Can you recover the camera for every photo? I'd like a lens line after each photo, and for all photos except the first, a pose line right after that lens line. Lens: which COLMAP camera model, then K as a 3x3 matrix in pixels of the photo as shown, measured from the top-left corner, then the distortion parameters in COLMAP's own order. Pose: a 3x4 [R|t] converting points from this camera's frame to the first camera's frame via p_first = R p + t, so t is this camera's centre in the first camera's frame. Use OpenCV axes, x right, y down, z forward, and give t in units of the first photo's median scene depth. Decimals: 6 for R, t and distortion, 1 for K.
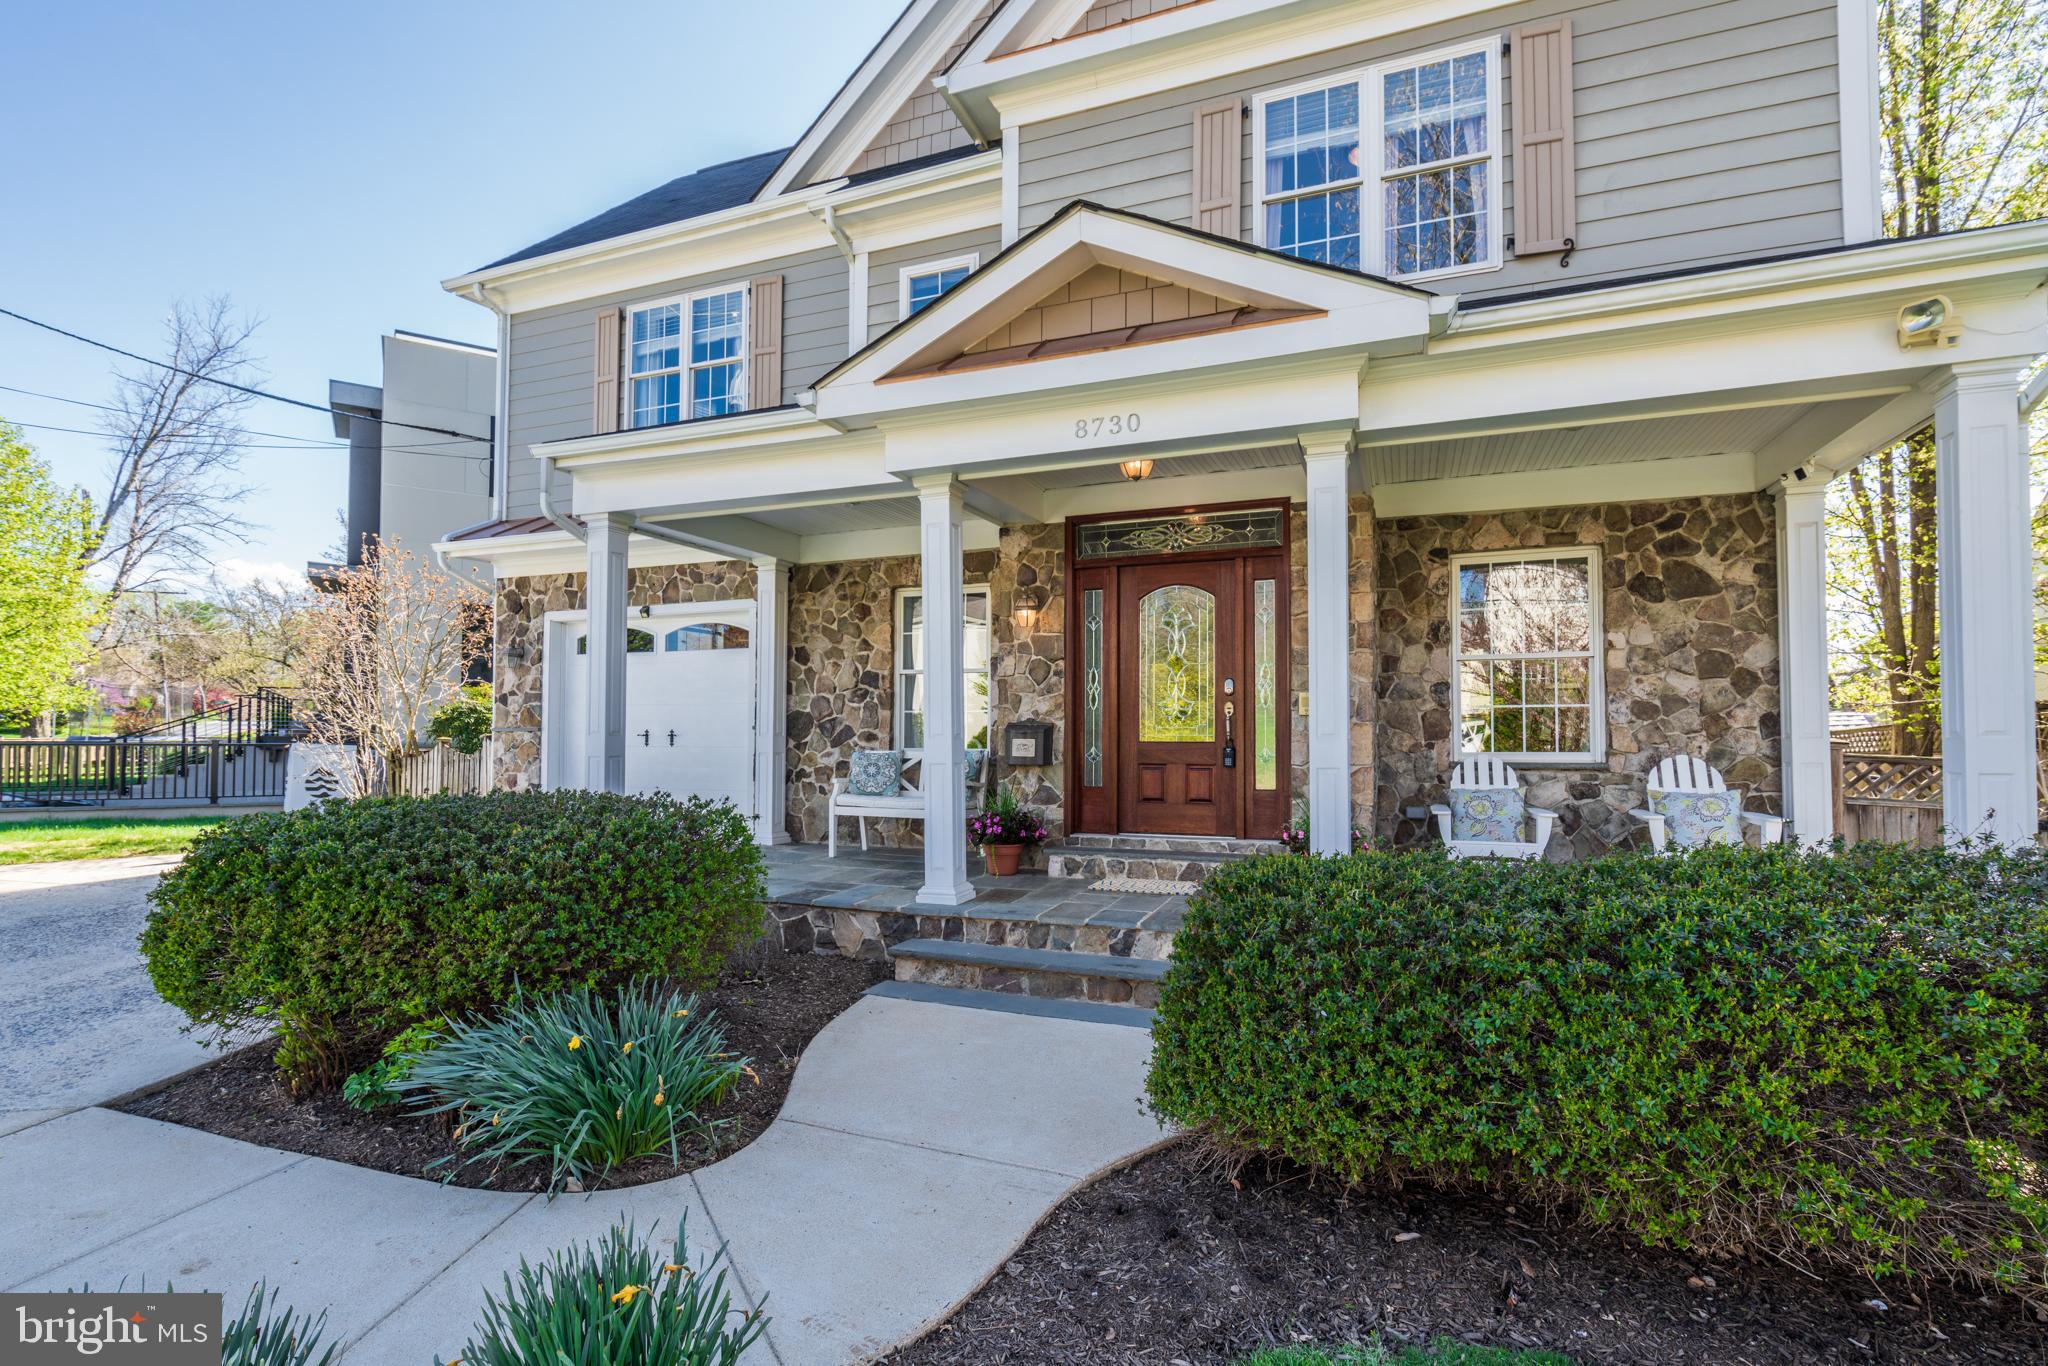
lens RADIAL K [[948.5, 0, 1032.1], [0, 948.5, 677.9], [0, 0, 1]] dist [-0.018593, 0.003902]
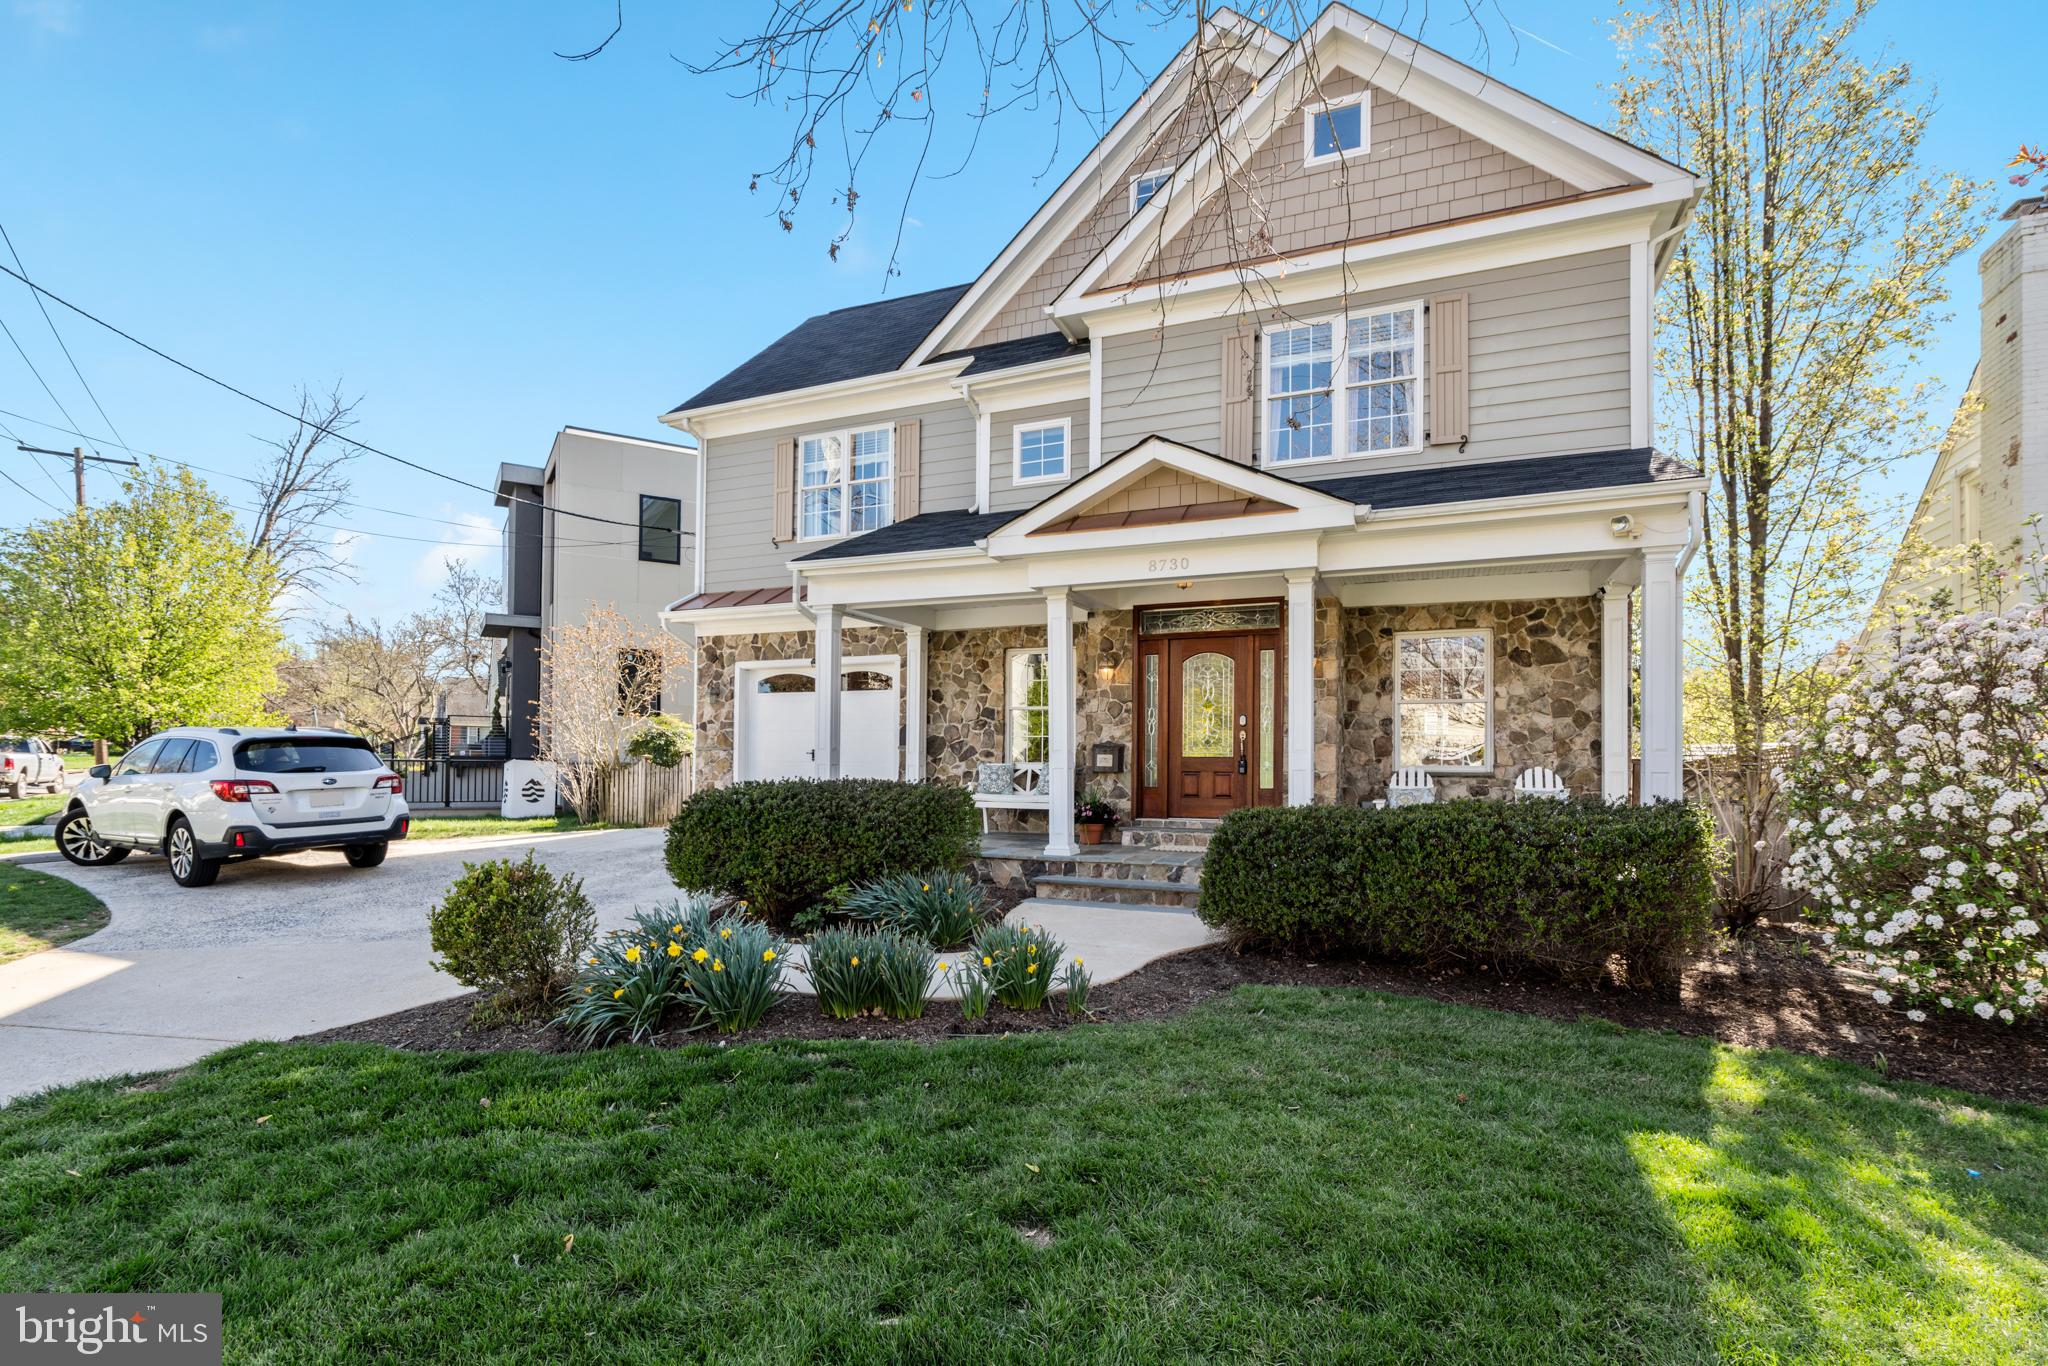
lens RADIAL K [[948.5, 0, 1008.8], [0, 948.5, 726.1], [0, 0, 1]] dist [-0.018593, 0.003902]
pose [[0.998781, 0.004654, -0.049144, -0.093346], [-0.003601, 0.999762, 0.021500, -0.013663], [0.049233, -0.021297, 0.998560, -0.541870]]
